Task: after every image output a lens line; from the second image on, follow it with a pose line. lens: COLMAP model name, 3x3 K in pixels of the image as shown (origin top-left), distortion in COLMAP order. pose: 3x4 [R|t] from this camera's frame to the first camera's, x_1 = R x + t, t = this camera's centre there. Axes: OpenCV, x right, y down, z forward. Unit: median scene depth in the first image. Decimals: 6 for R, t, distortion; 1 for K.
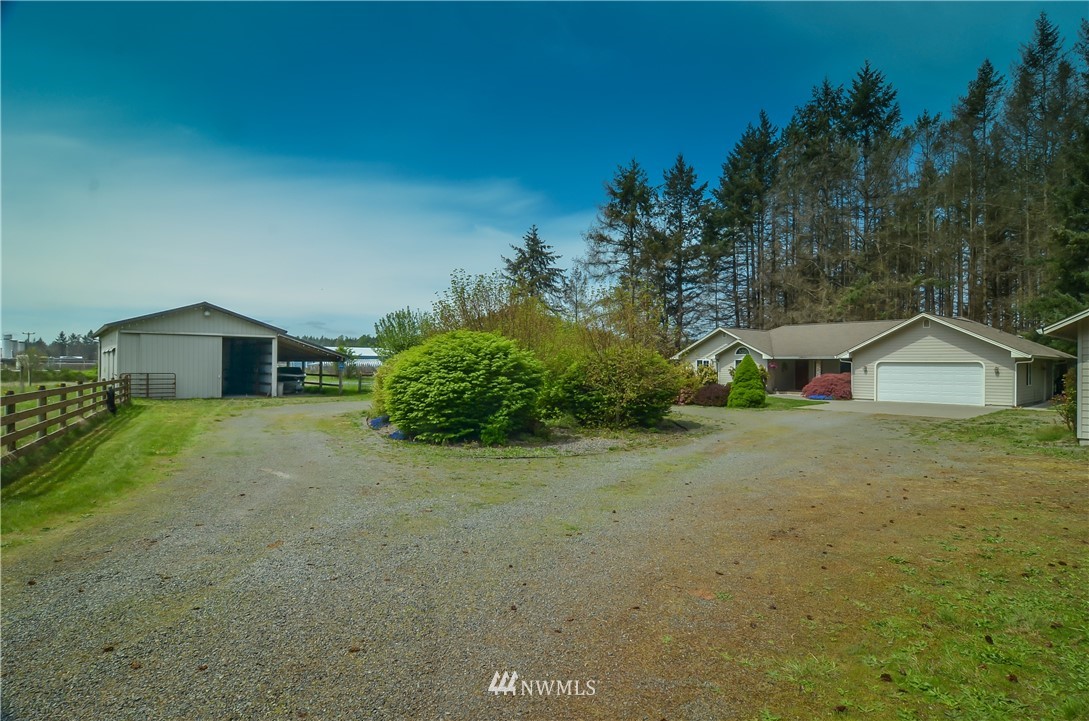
lens RADIAL K [[612.2, 0, 544.5], [0, 612.2, 360.5], [0, 0, 1]] dist [0.001069, -0.017168]
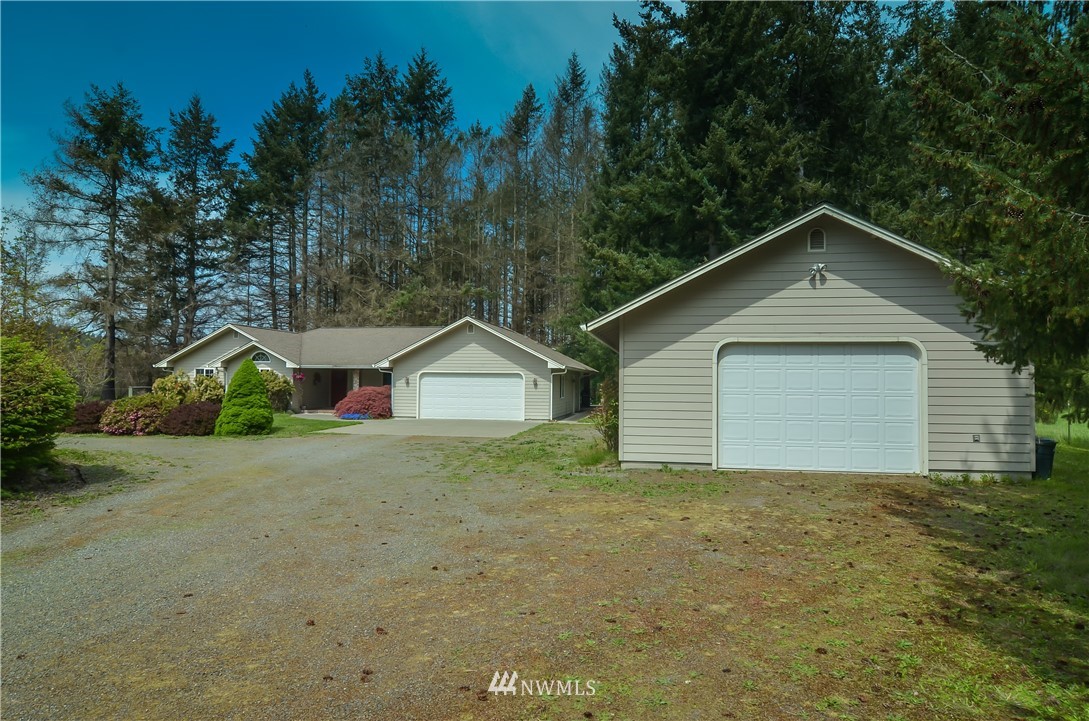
lens RADIAL K [[661.2, 0, 544.5], [0, 661.2, 360.5], [0, 0, 1]] dist [-0.046799, -0.000356]
pose [[0.792441, 0.019124, 0.609649, 0.081704], [-0.005255, 0.999685, -0.024528, 0.004966], [-0.609926, 0.016233, 0.792292, 0.113756]]
